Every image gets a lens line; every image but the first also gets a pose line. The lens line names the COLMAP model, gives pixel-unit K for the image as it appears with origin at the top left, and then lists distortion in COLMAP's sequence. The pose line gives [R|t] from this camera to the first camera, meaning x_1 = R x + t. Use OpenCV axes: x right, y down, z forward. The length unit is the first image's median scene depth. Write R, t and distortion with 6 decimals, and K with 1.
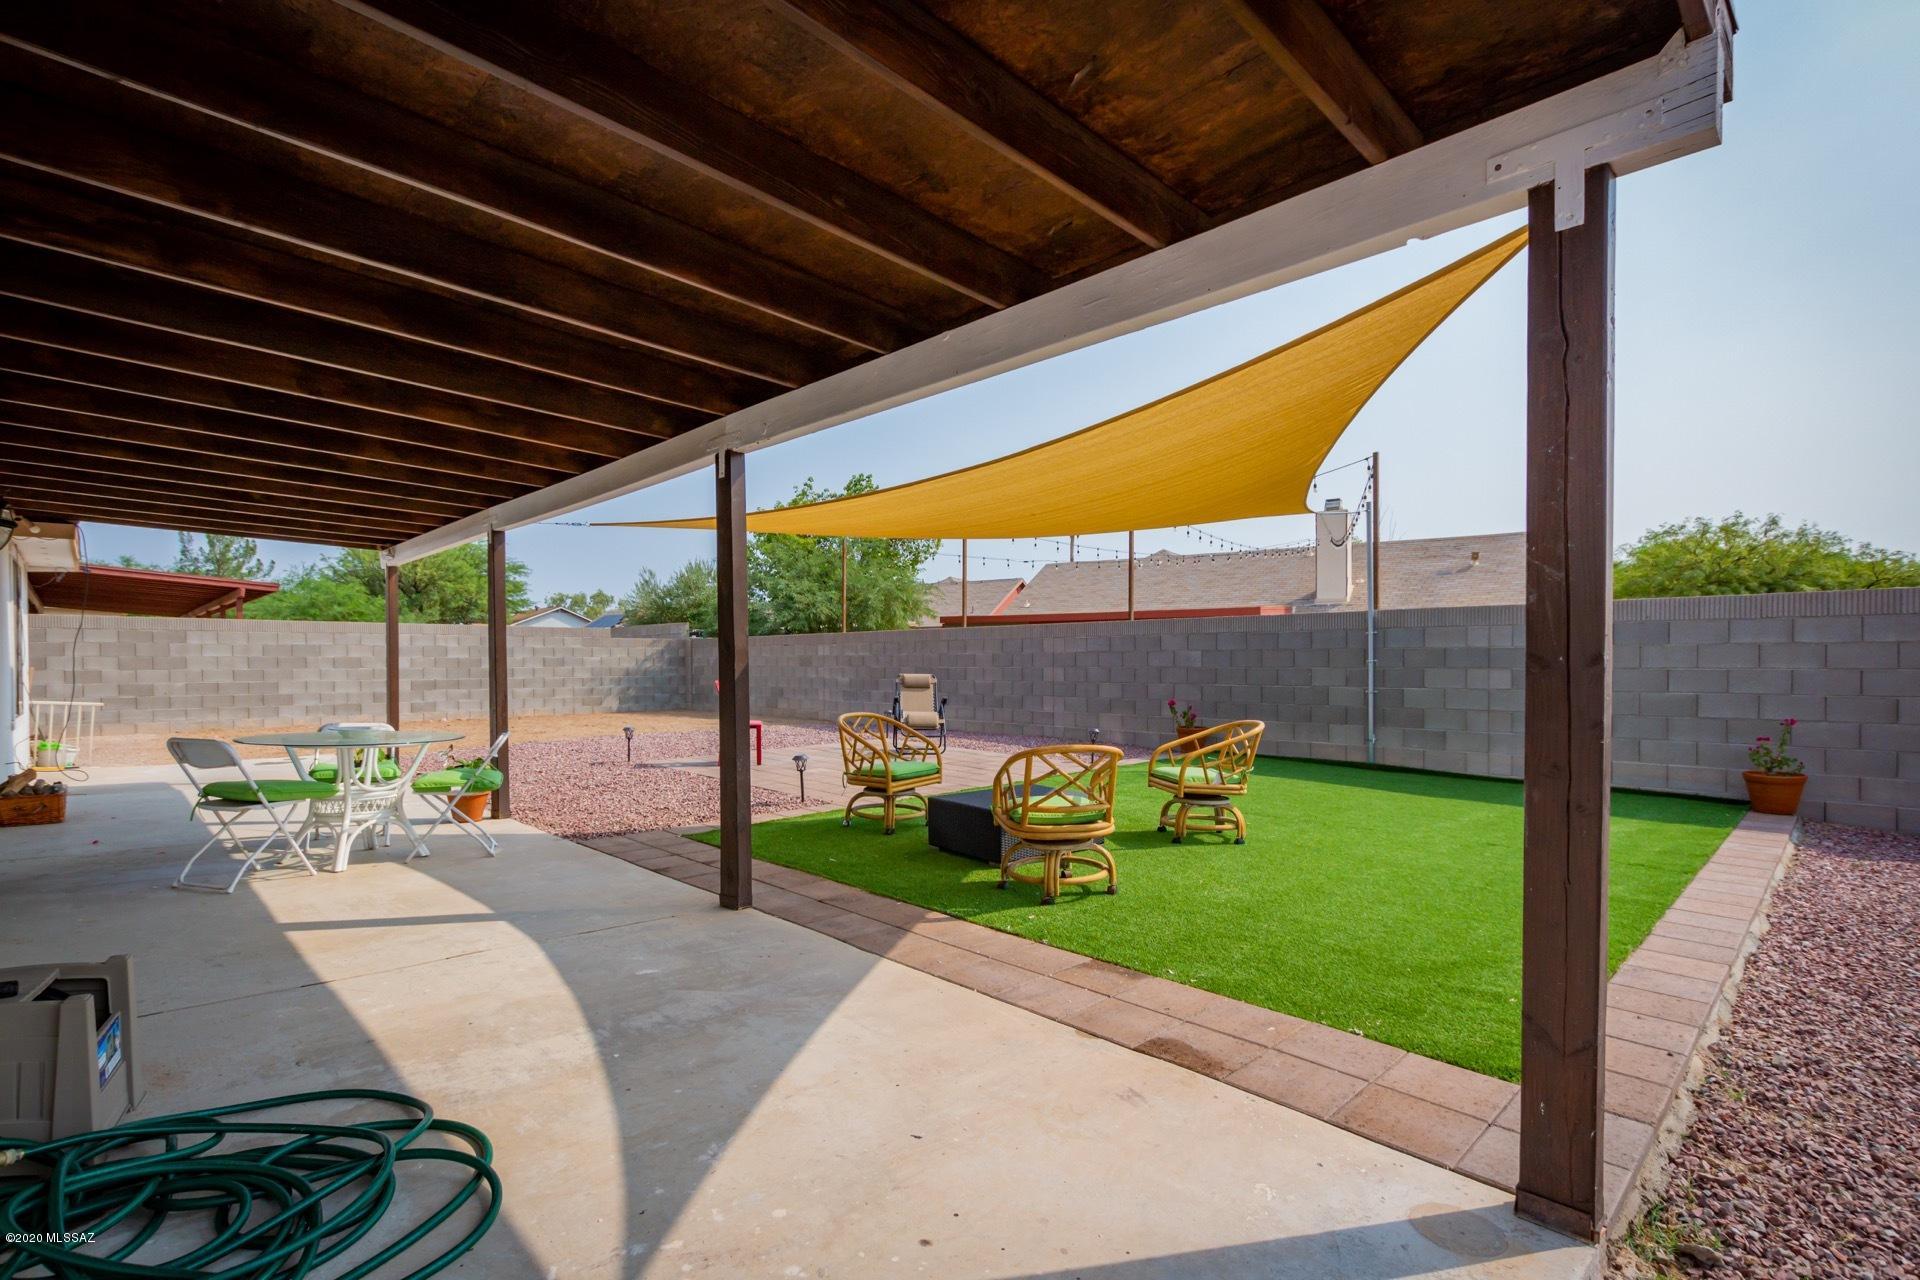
lens RADIAL K [[874.5, 0, 959.3], [0, 874.5, 651.4], [0, 0, 1]] dist [0.005568, -0.003420]
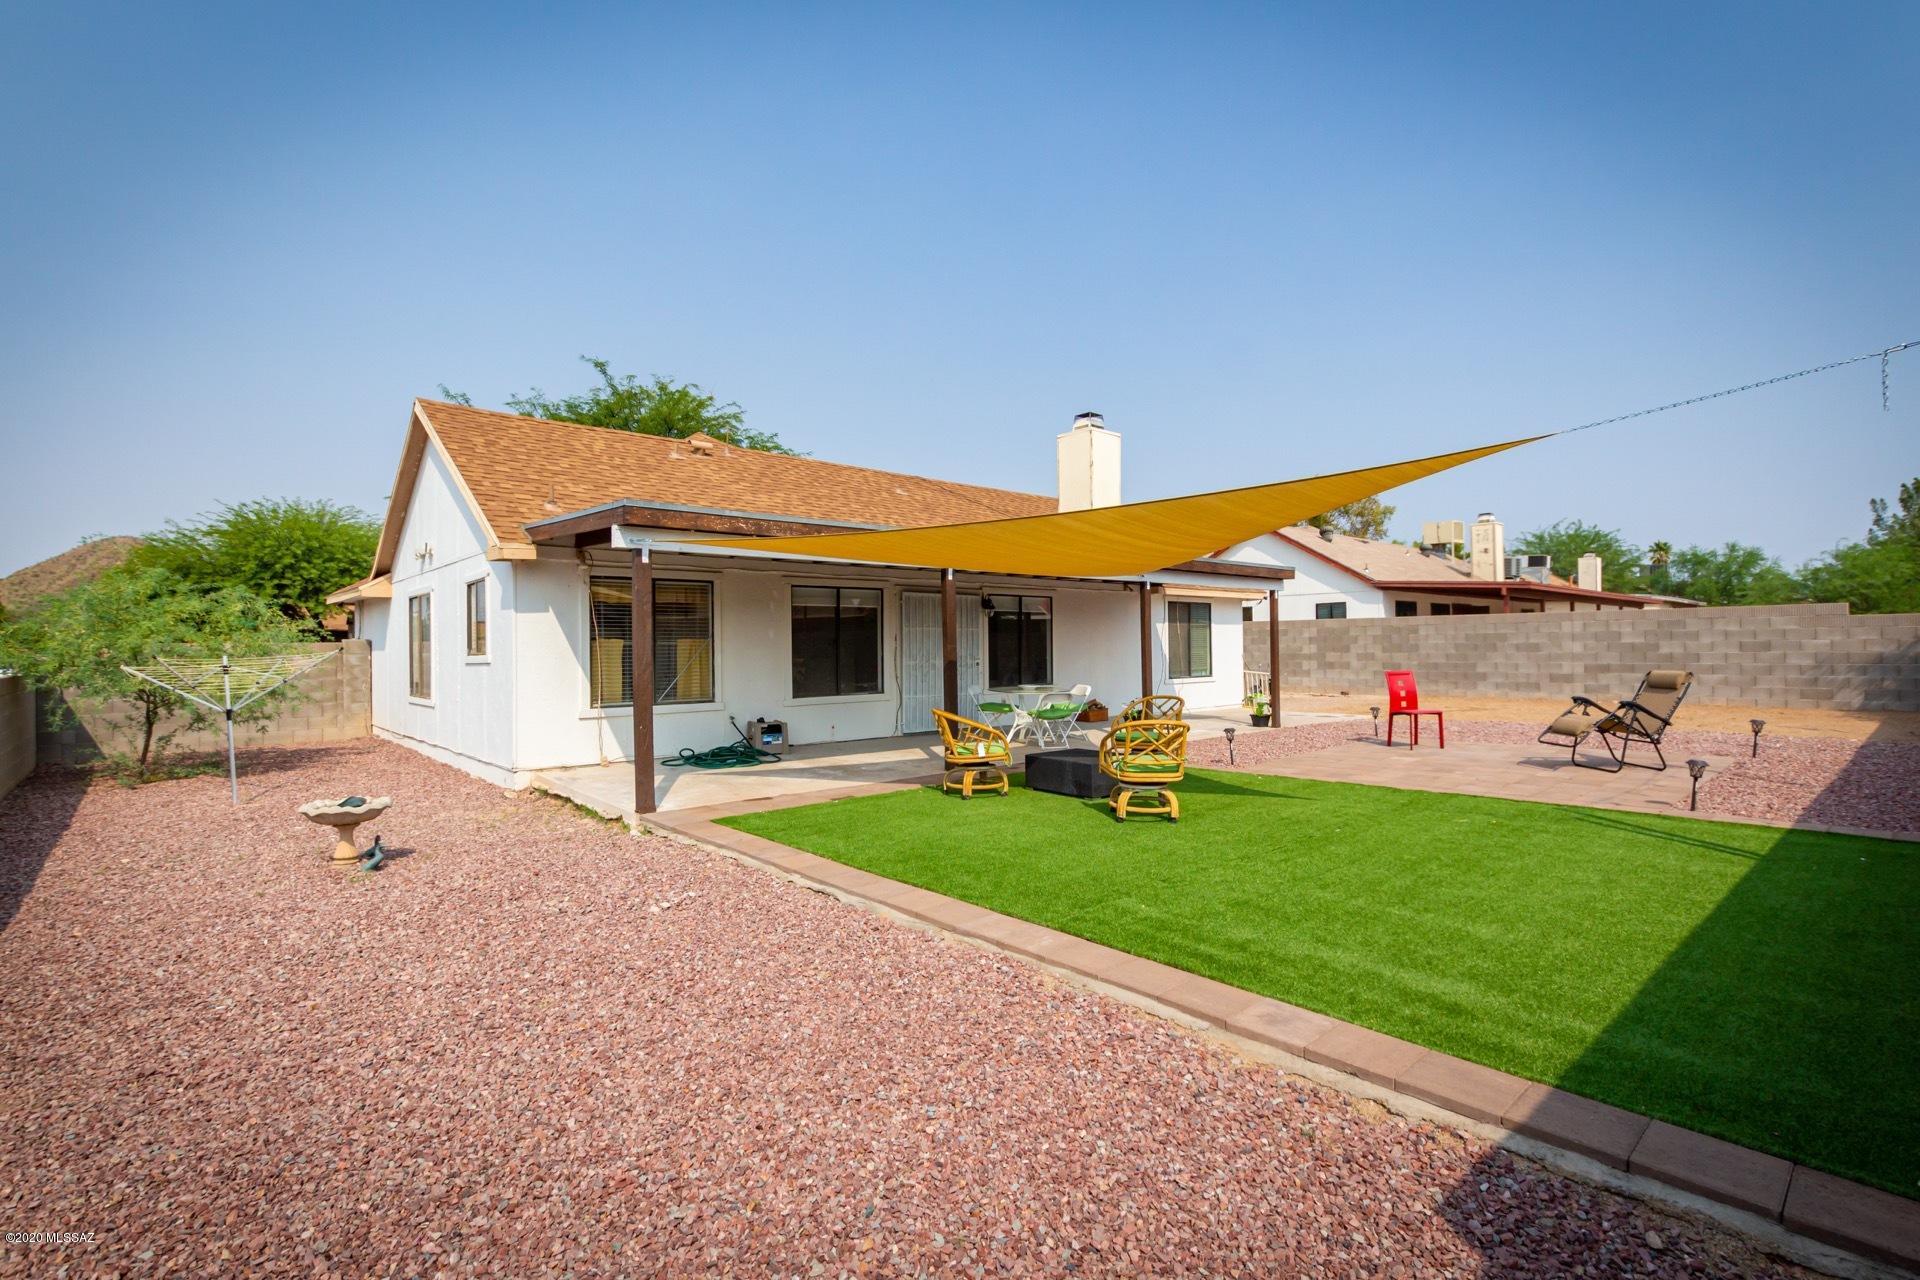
lens RADIAL K [[874.5, 0, 953.9], [0, 874.5, 643.8], [0, 0, 1]] dist [0.005568, -0.003420]
pose [[-0.022256, -0.007247, -0.999726, 0.520634], [0.014834, 0.999861, -0.007578, 0.005621], [0.999642, -0.014998, -0.022145, 0.261559]]
